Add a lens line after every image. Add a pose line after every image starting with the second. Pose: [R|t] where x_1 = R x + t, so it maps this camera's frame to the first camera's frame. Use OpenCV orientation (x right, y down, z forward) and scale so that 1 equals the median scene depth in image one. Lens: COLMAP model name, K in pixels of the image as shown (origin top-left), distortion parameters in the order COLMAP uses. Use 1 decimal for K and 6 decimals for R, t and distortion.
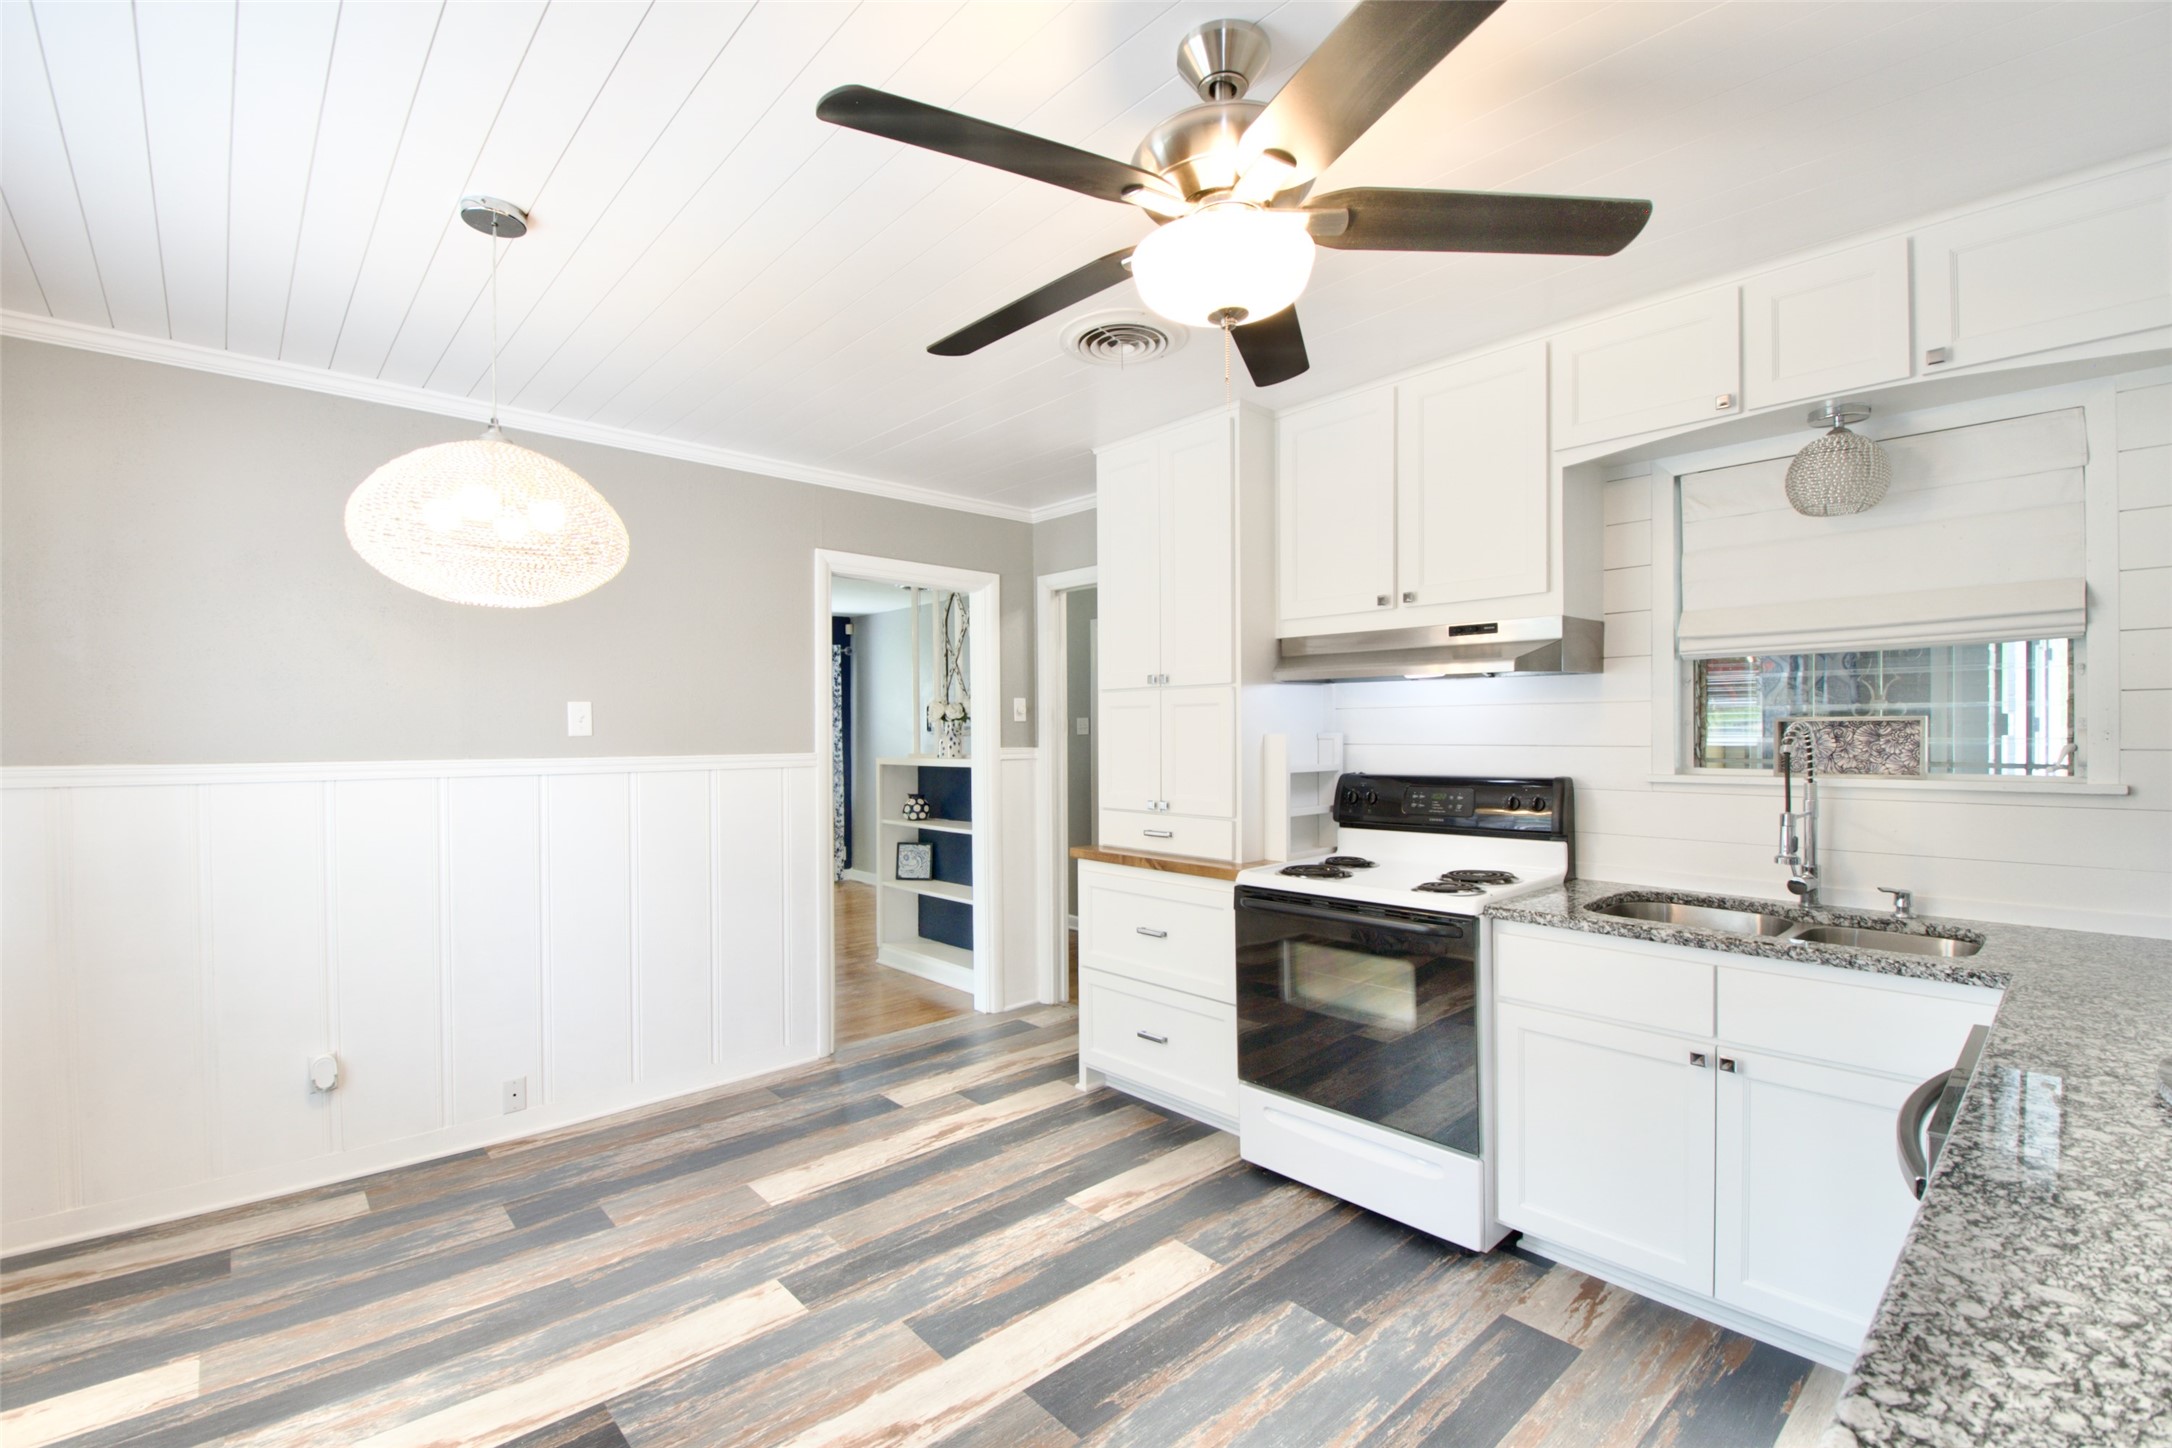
lens RADIAL K [[953.1, 0, 1085.3], [0, 953.1, 739.6], [0, 0, 1]] dist [0.016458, -0.023392]
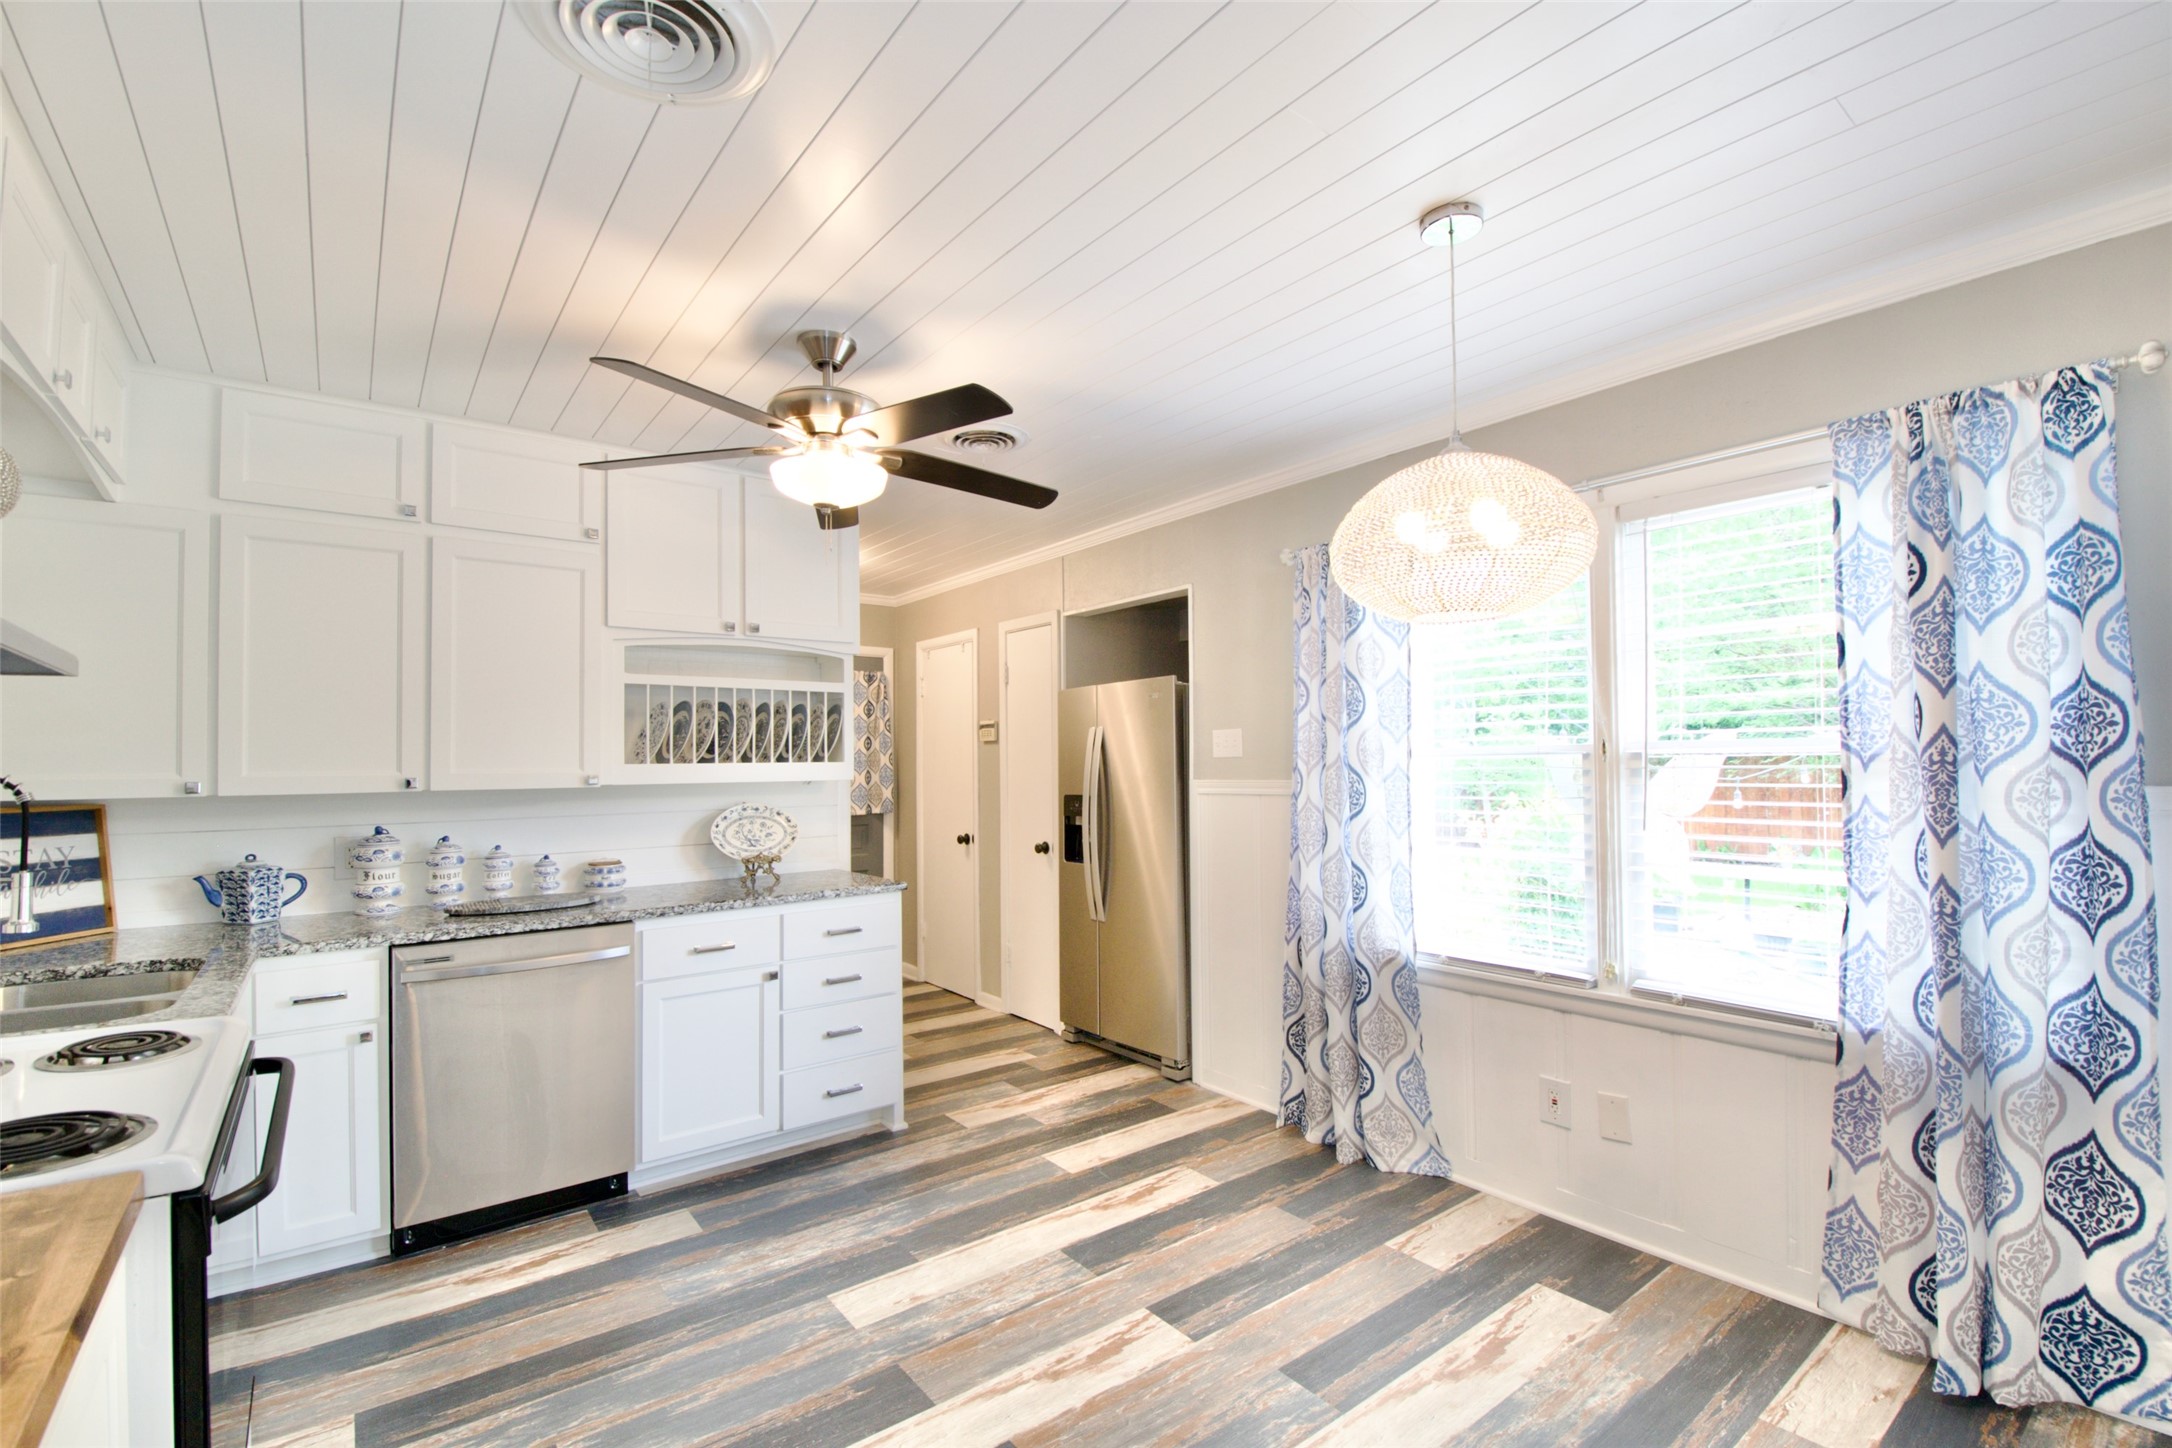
lens RADIAL K [[953.1, 0, 1085.3], [0, 953.1, 739.6], [0, 0, 1]] dist [0.016458, -0.023392]
pose [[-0.996672, 0.019173, 0.079233, -0.264077], [0.017639, 0.999644, -0.020008, -0.007655], [-0.079589, -0.018544, -0.996655, 1.667137]]
